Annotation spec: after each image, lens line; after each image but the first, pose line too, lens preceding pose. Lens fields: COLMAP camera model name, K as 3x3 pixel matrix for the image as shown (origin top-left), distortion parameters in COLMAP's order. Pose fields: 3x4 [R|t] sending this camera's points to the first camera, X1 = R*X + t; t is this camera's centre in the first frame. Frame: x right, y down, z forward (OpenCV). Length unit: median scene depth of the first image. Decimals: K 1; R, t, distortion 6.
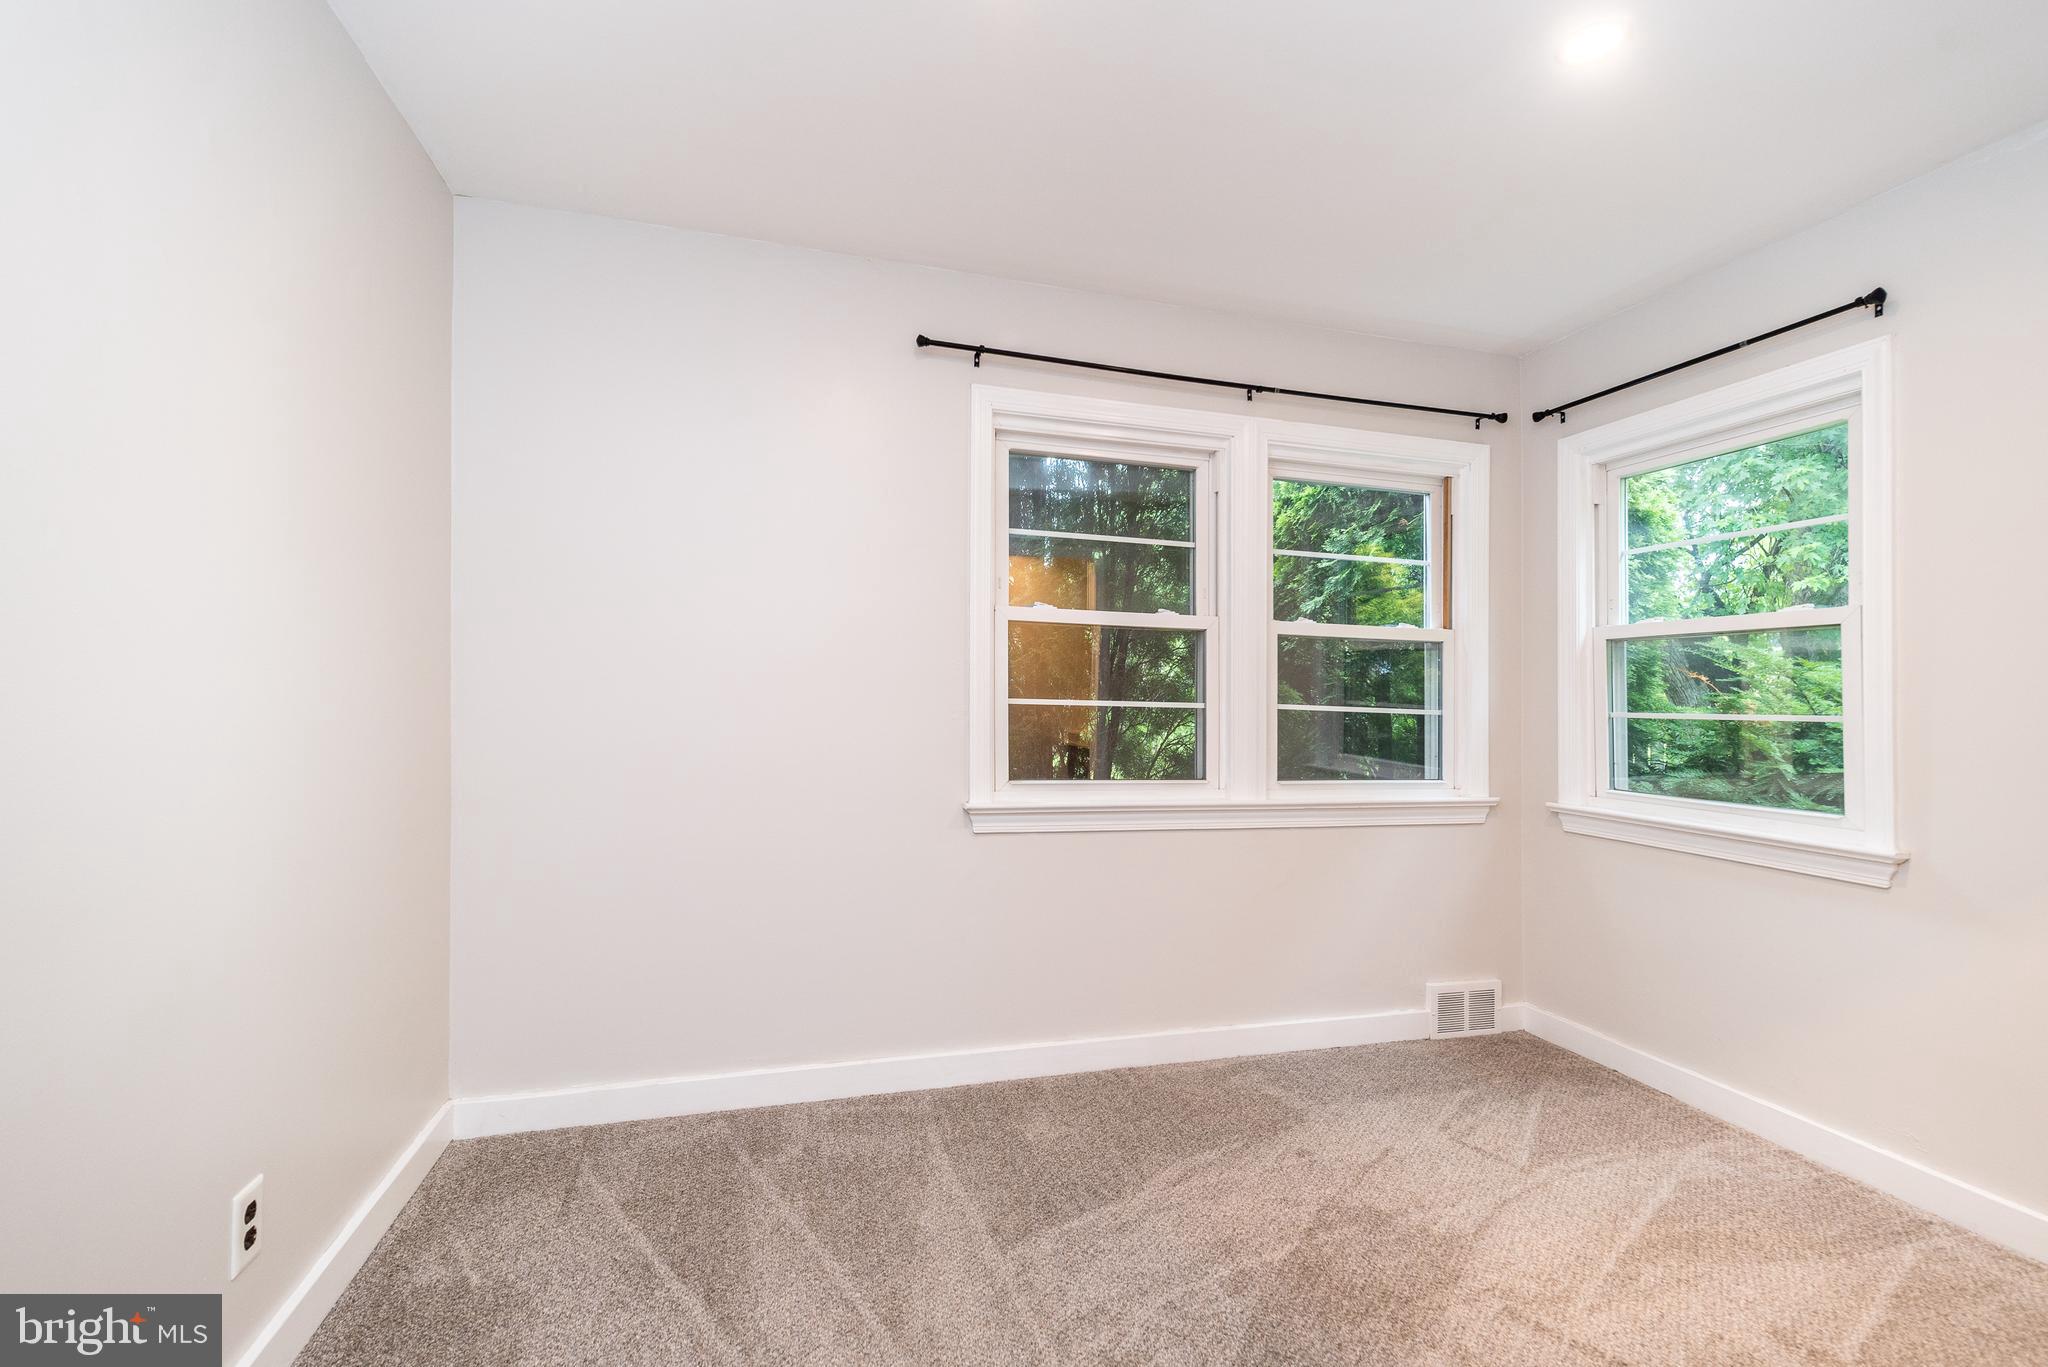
lens RADIAL K [[894.4, 0, 1008.0], [0, 894.4, 685.7], [0, 0, 1]] dist [0.004217, 0.000476]
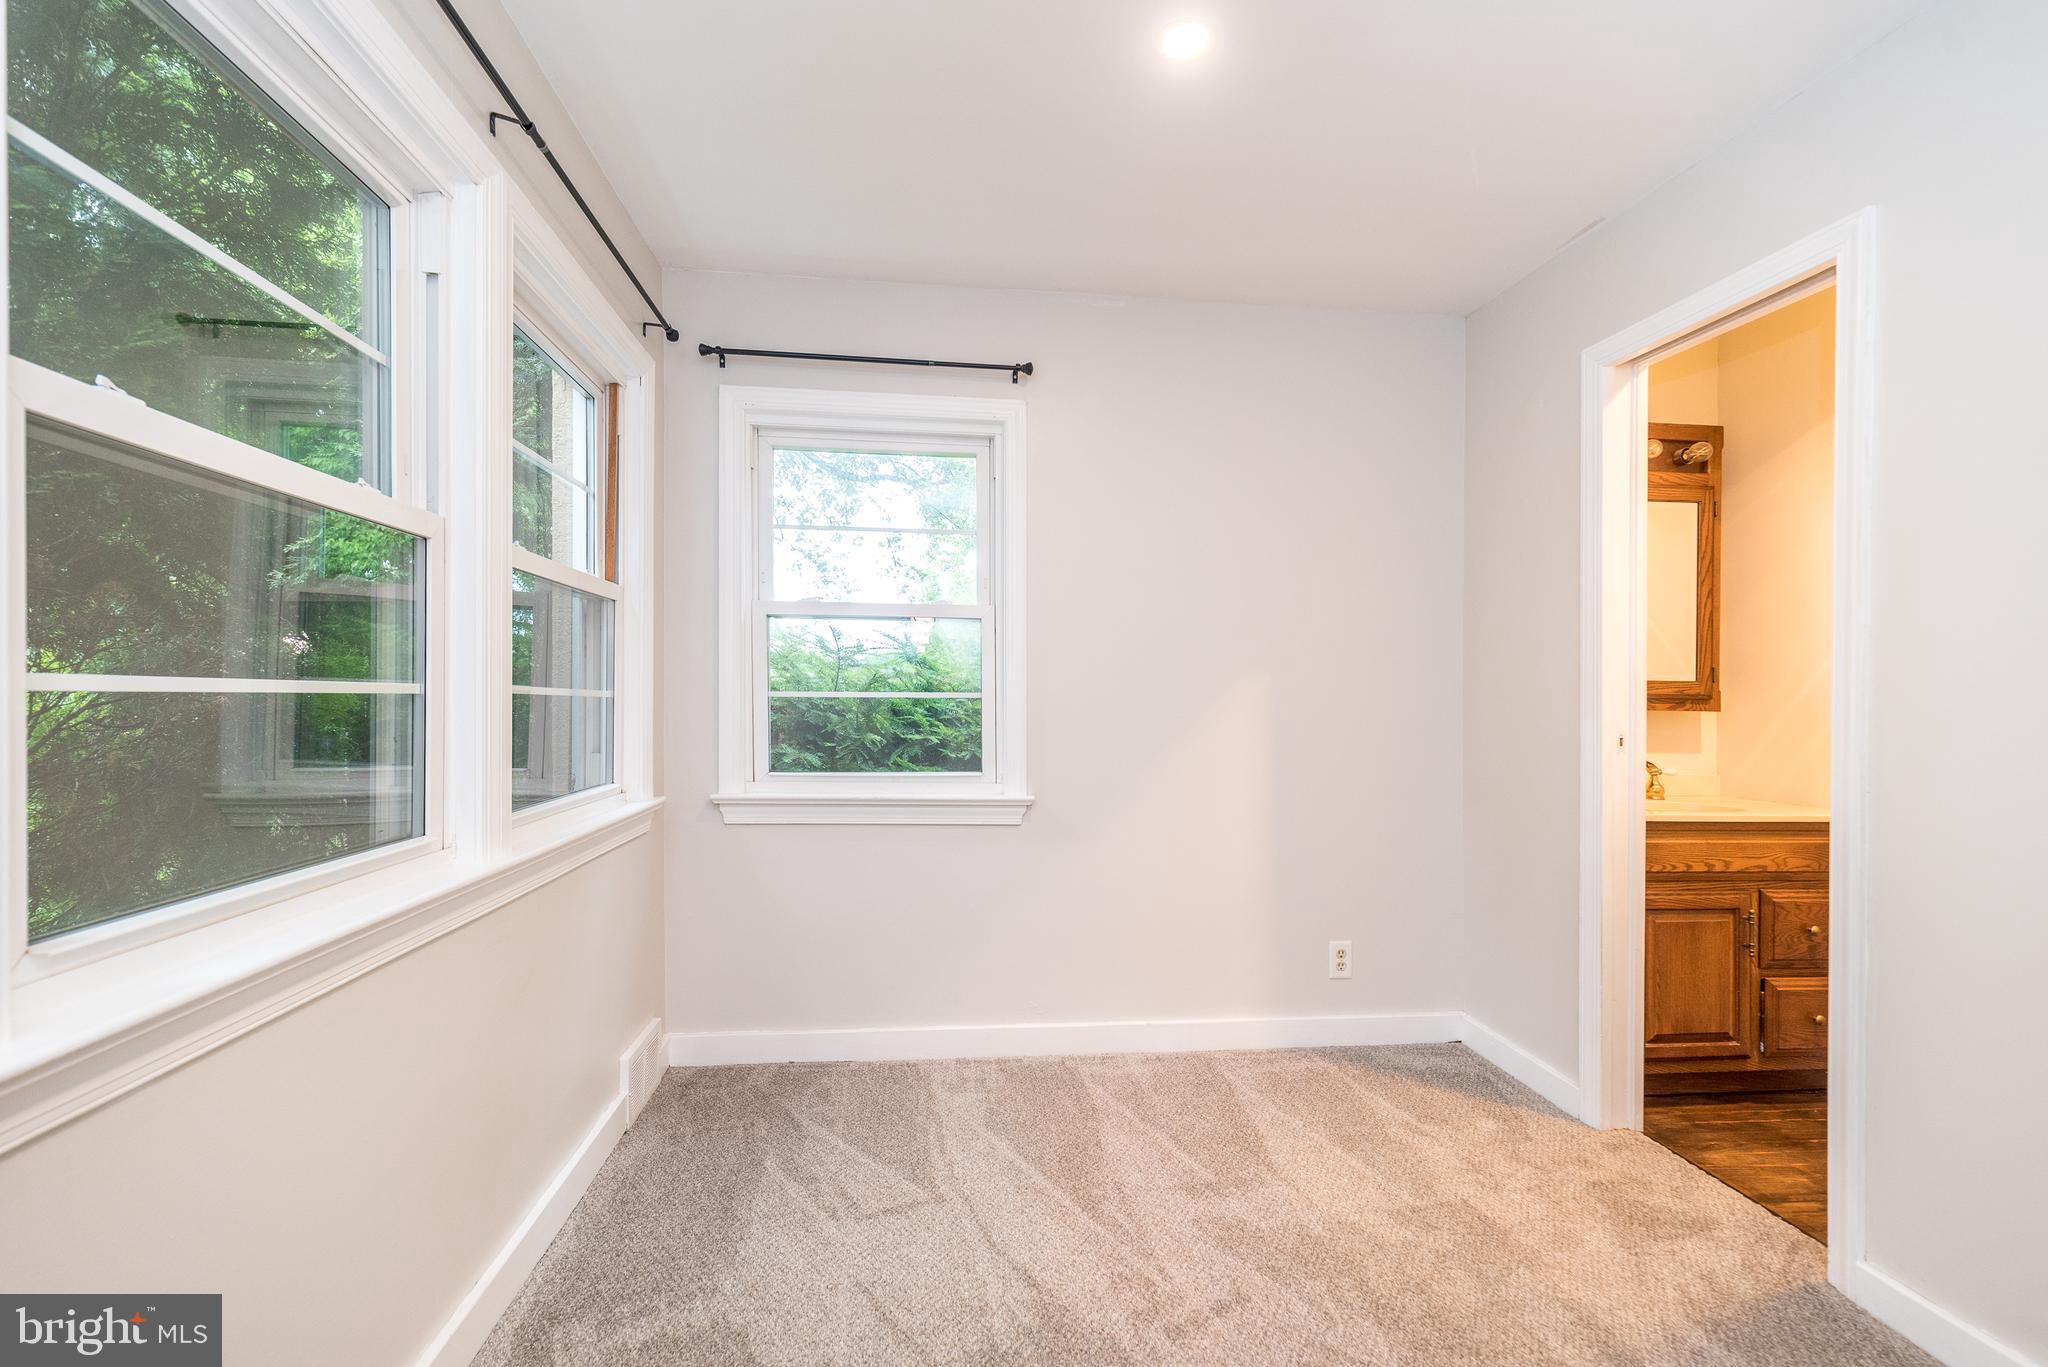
lens RADIAL K [[894.4, 0, 1008.0], [0, 894.4, 685.7], [0, 0, 1]] dist [0.004217, 0.000476]
pose [[0.156443, -0.005299, 0.987673, -0.270280], [-0.024295, 0.999662, 0.009212, 0.009567], [-0.987388, -0.025437, 0.156262, 0.713336]]
